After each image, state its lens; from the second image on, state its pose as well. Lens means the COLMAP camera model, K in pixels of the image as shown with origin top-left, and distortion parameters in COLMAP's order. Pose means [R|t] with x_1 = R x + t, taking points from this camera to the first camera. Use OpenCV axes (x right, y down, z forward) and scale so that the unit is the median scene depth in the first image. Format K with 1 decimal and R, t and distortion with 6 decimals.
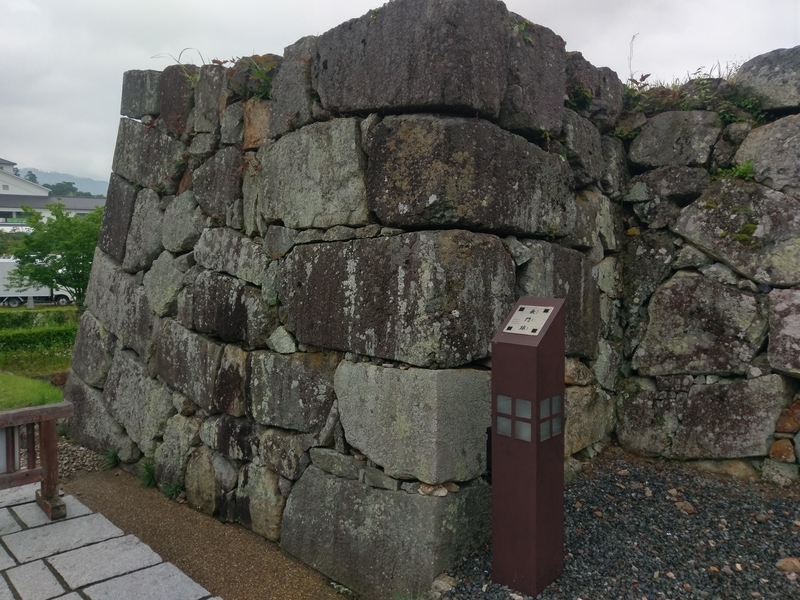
lens RADIAL K [[602.2, 0, 400.0], [0, 602.2, 300.0], [0, 0, 1]] dist [0.061584, -0.062965]
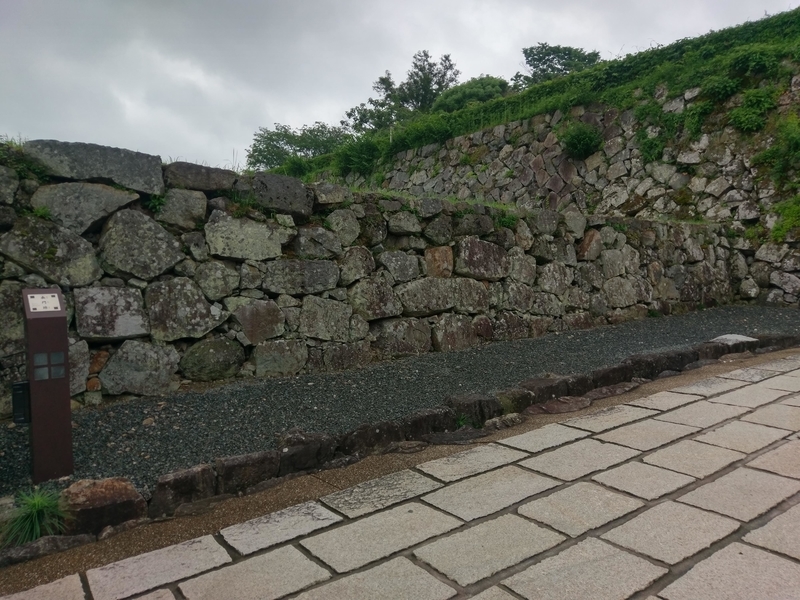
lens RADIAL K [[602.2, 0, 400.0], [0, 602.2, 300.0], [0, 0, 1]] dist [0.061584, -0.062965]
pose [[0.117418, -0.039313, 0.992304, -0.850370], [0.101213, 0.994487, 0.027423, 0.052335], [-0.987911, 0.097214, 0.120750, -0.042158]]
